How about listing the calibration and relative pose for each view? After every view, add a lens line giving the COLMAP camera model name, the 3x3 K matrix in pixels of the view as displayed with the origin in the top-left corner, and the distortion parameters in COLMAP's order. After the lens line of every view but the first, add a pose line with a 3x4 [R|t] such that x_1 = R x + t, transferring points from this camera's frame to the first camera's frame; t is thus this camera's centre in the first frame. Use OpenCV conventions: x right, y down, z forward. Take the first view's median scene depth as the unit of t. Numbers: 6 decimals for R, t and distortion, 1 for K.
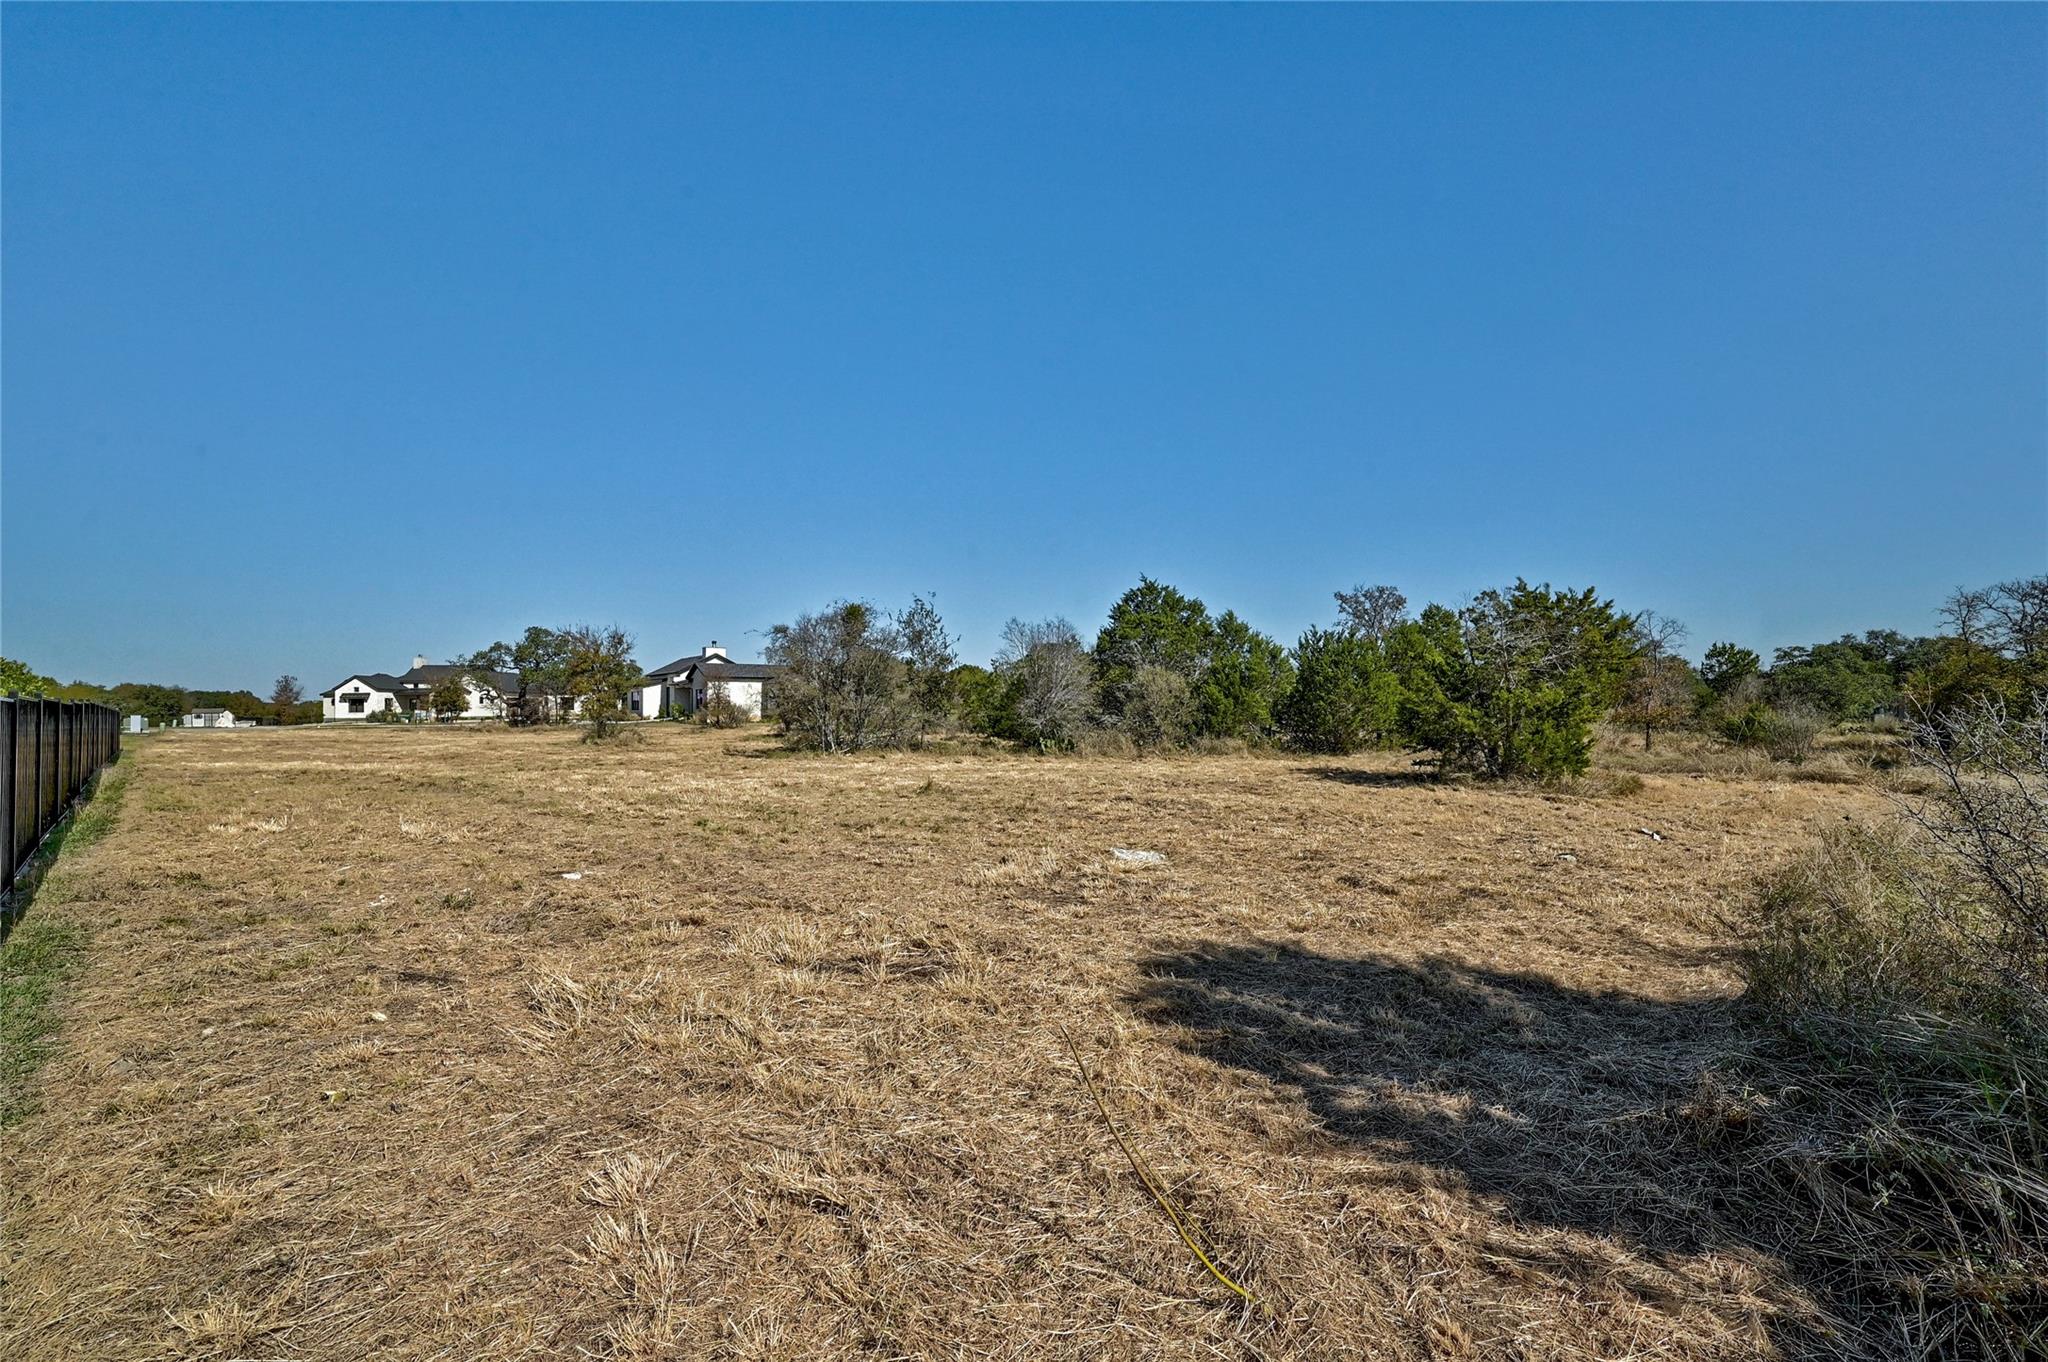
lens RADIAL K [[821.7, 0, 1025.6], [0, 821.7, 683.0], [0, 0, 1]] dist [0.000383, 0.000093]
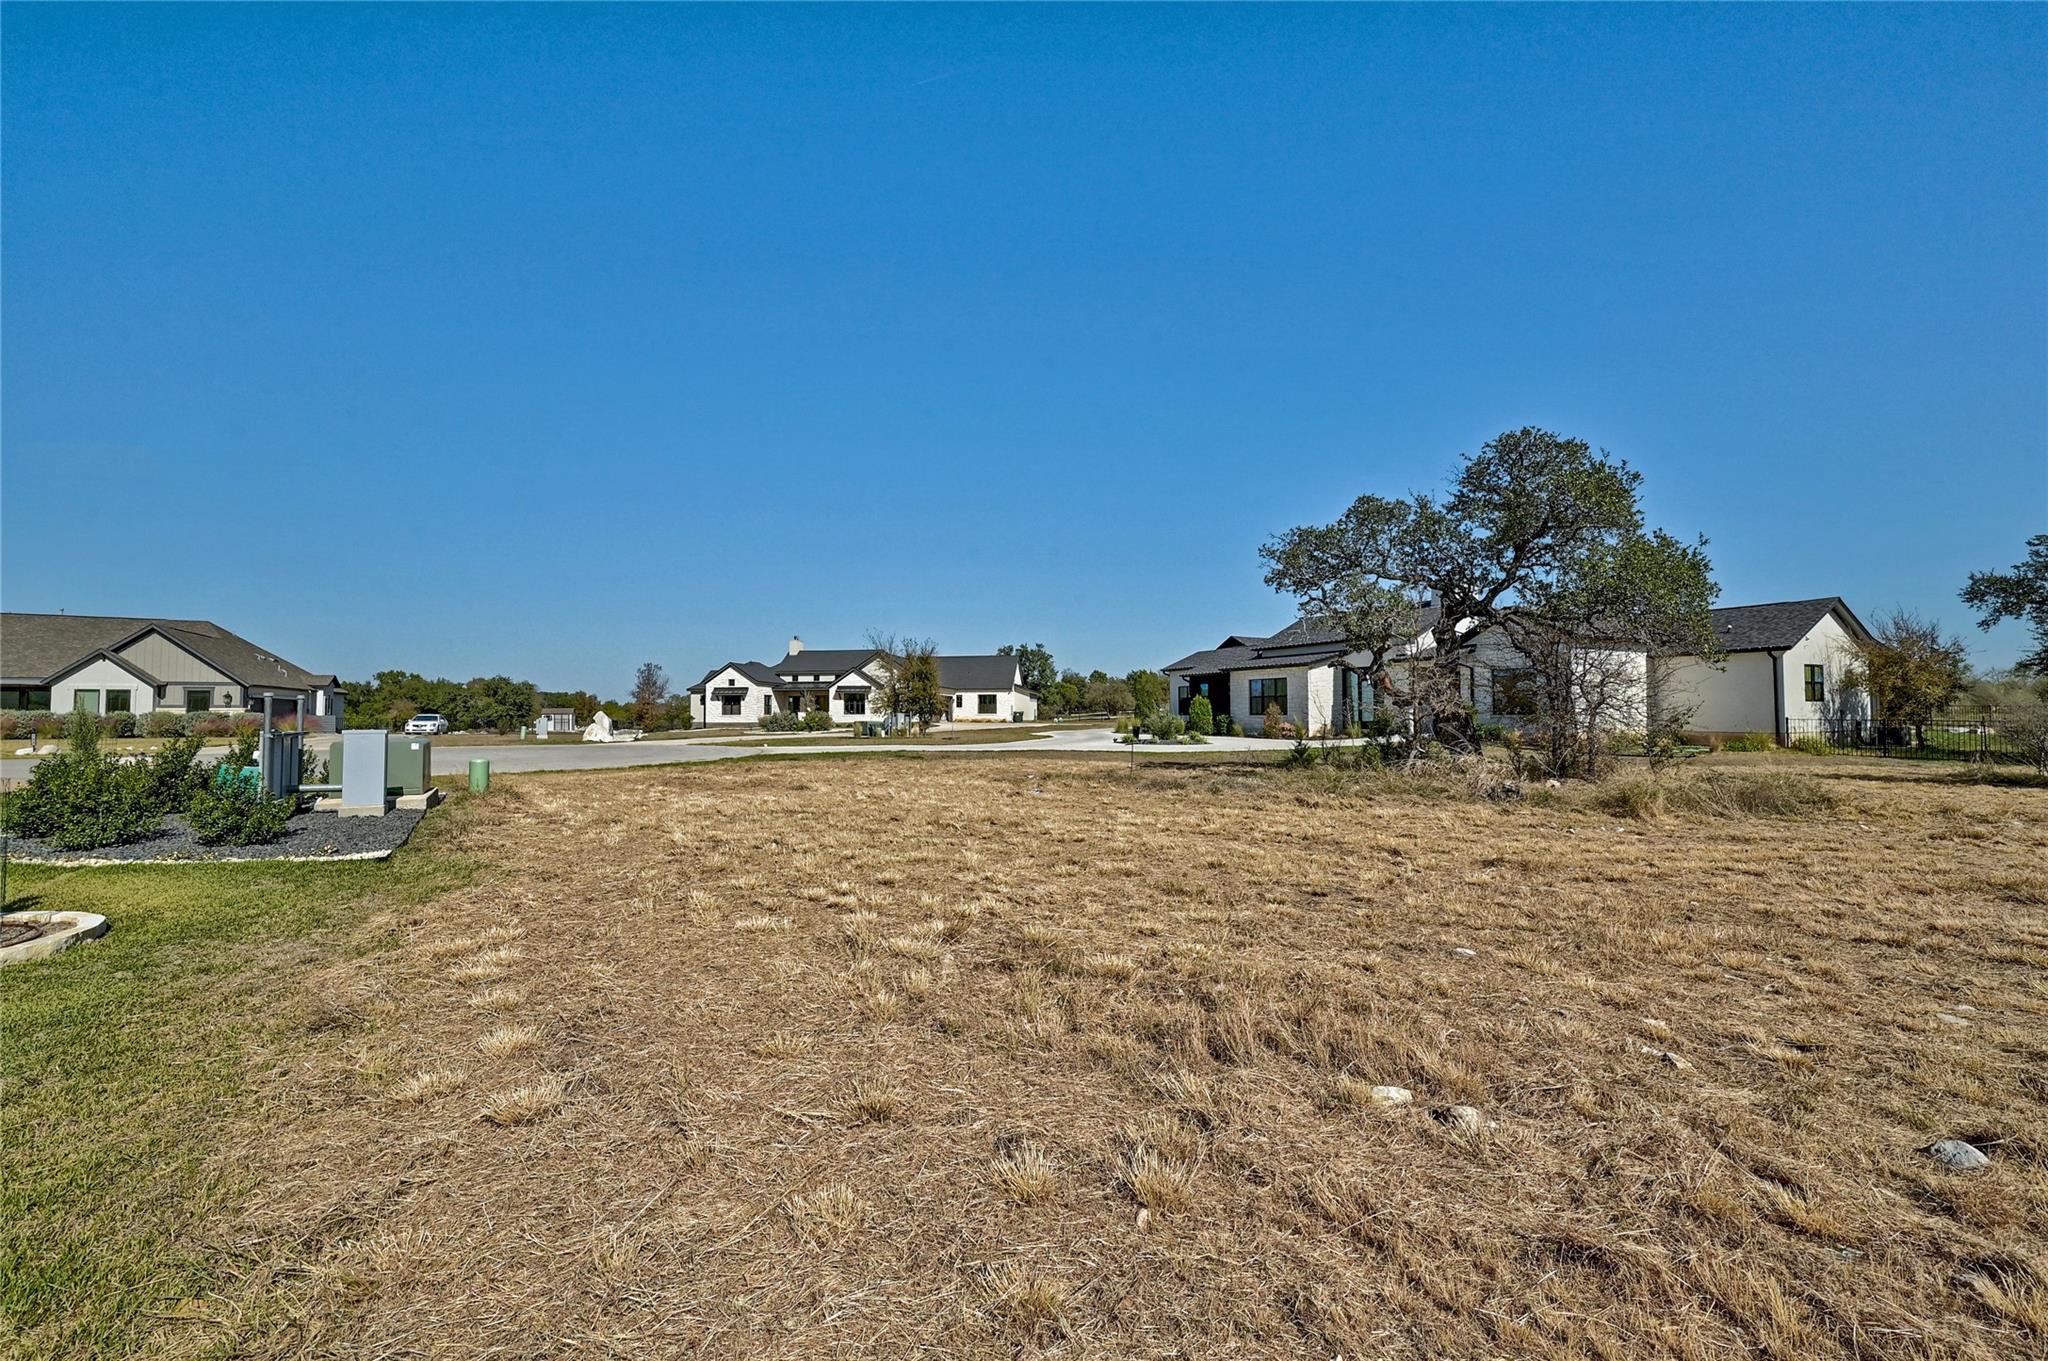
lens RADIAL K [[821.7, 0, 1022.7], [0, 821.7, 684.2], [0, 0, 1]] dist [0.000383, 0.000093]
pose [[0.966809, -0.001988, -0.255494, -0.390098], [0.000798, 0.999988, -0.004761, 0.012989], [0.255501, 0.004399, 0.966799, 0.378574]]
